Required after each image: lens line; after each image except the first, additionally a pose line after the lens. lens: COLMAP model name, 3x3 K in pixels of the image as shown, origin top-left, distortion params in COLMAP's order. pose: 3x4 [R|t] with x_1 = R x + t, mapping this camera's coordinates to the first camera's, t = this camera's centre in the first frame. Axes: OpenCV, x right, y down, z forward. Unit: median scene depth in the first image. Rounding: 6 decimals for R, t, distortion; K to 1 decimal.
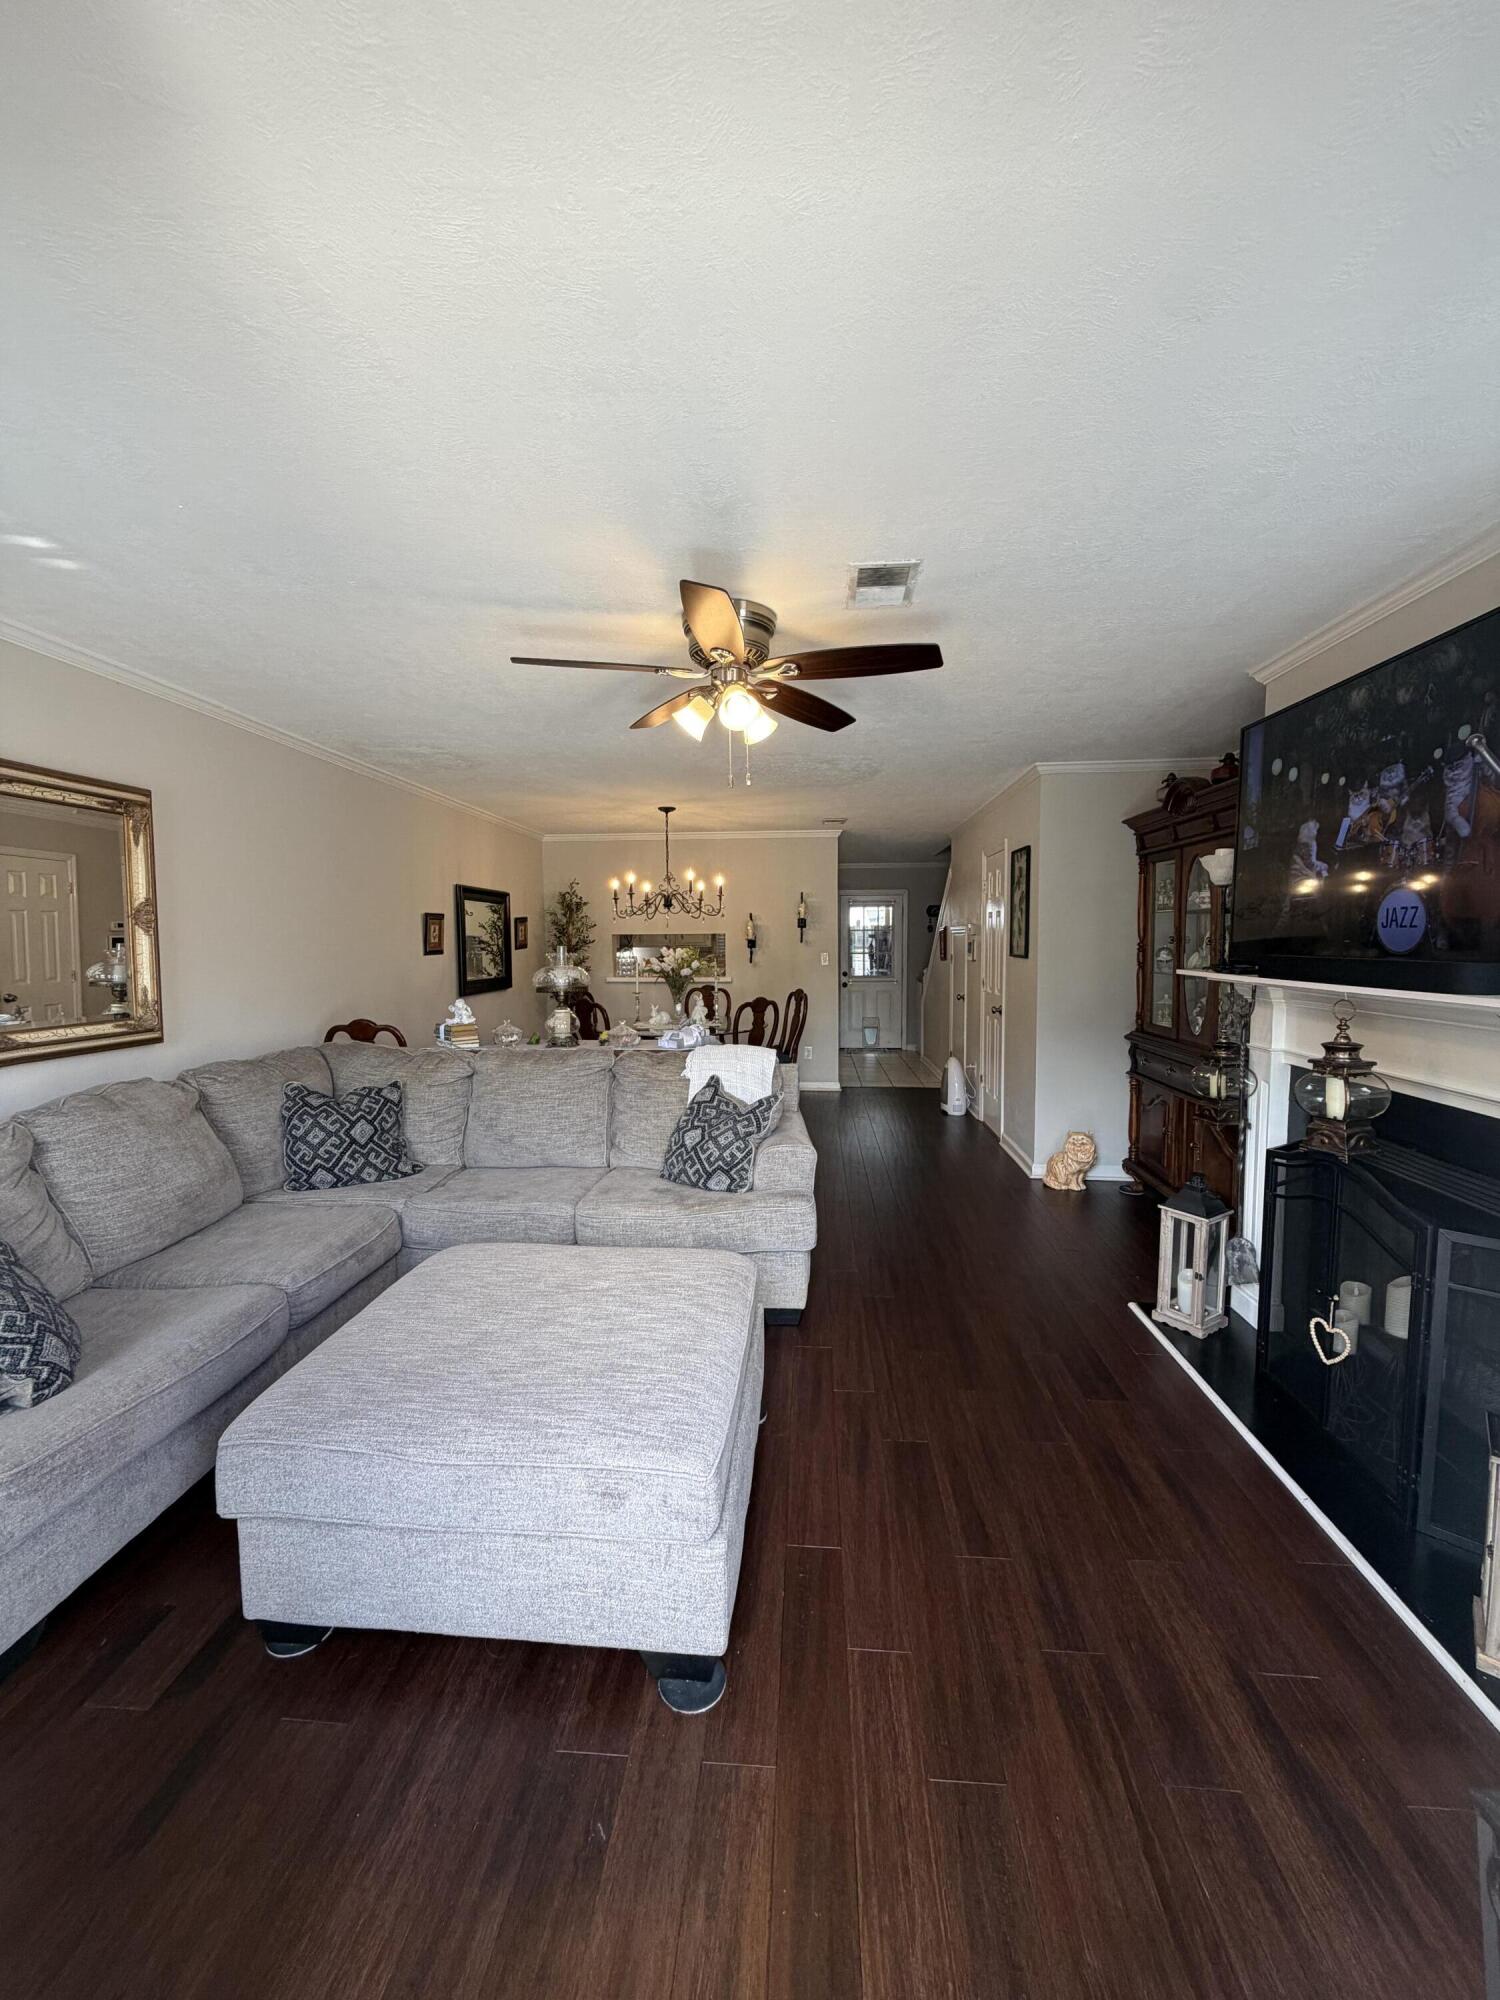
lens RADIAL K [[788.5, 0, 747.8], [0, 788.5, 991.7], [0, 0, 1]] dist [-0.002486, -0.000277]
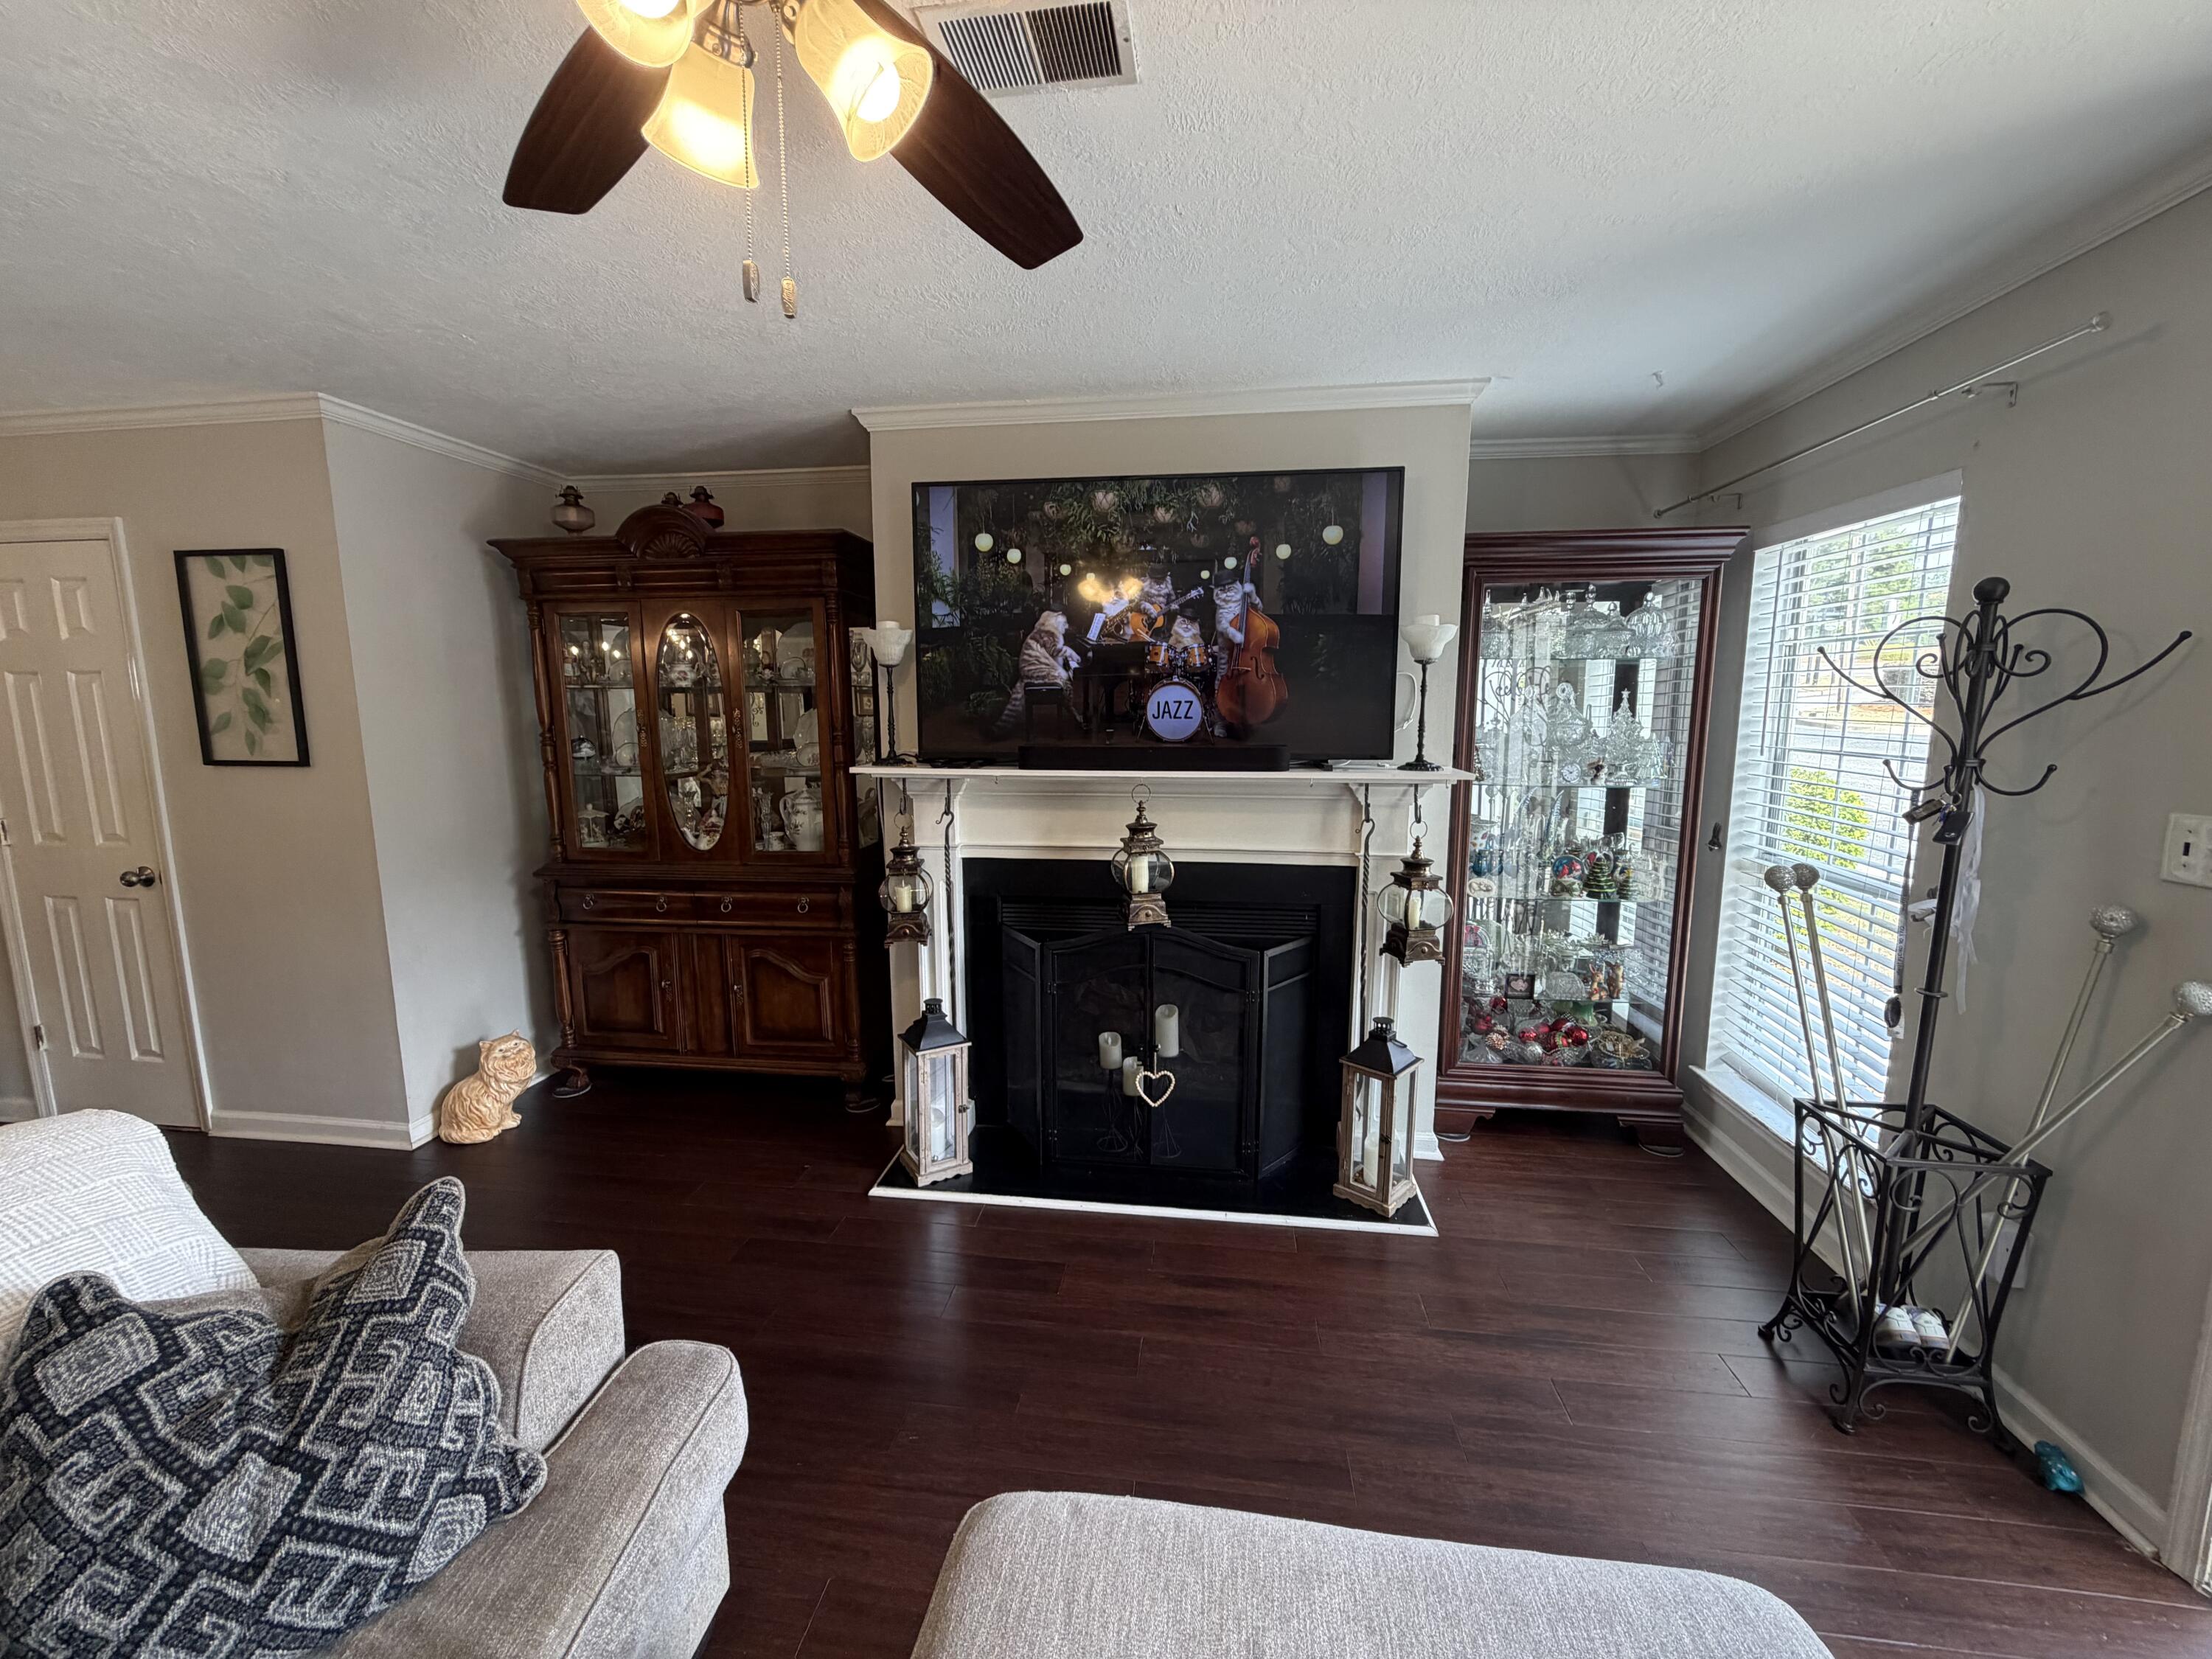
lens RADIAL K [[872.1, 0, 1106.0], [0, 872.1, 829.5], [0, 0, 1]] dist [-0.002486, -0.000277]
pose [[0.052897, -0.134849, 0.989453, -0.466325], [0.070186, 0.988892, 0.131020, -0.091559], [-0.996130, 0.062516, 0.061774, 0.992014]]
